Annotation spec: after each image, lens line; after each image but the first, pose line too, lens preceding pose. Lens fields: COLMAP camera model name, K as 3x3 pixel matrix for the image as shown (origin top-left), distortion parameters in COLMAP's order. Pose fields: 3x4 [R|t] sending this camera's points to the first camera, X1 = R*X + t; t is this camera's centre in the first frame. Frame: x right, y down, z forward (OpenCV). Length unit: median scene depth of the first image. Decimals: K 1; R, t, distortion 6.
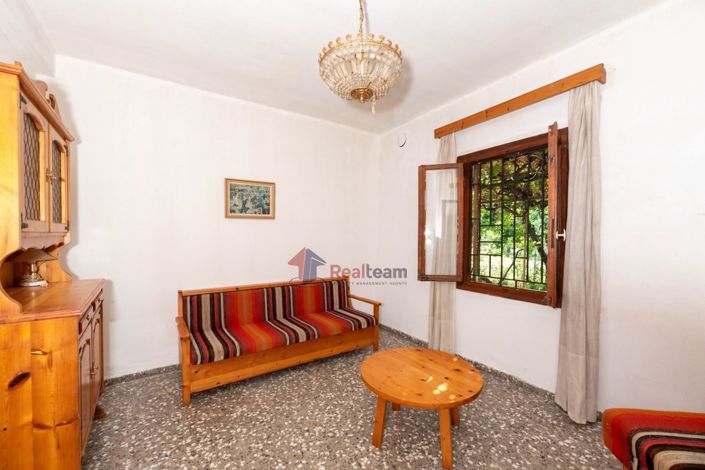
lens RADIAL K [[307.2, 0, 355.0], [0, 307.2, 245.5], [0, 0, 1]] dist [-0.001217, -0.000324]
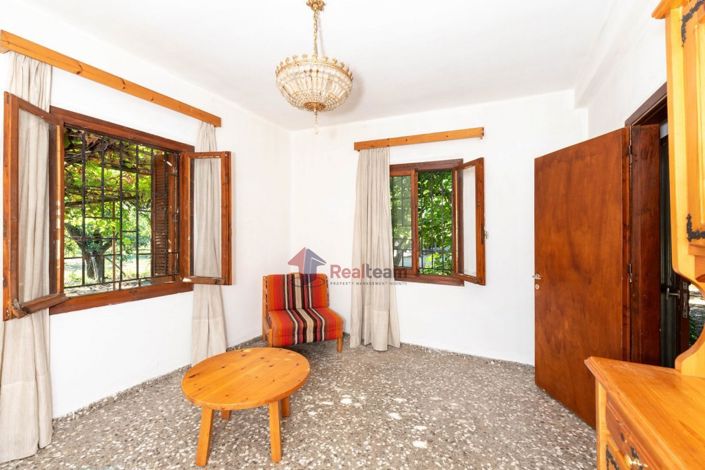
lens RADIAL K [[307.2, 0, 350.4], [0, 307.2, 230.5], [0, 0, 1]] dist [-0.001217, -0.000324]
pose [[-0.510254, 0.000609, 0.860023, -0.775456], [0.018470, 0.999777, 0.010250, -0.040848], [-0.859825, 0.021115, -0.510152, 1.183823]]
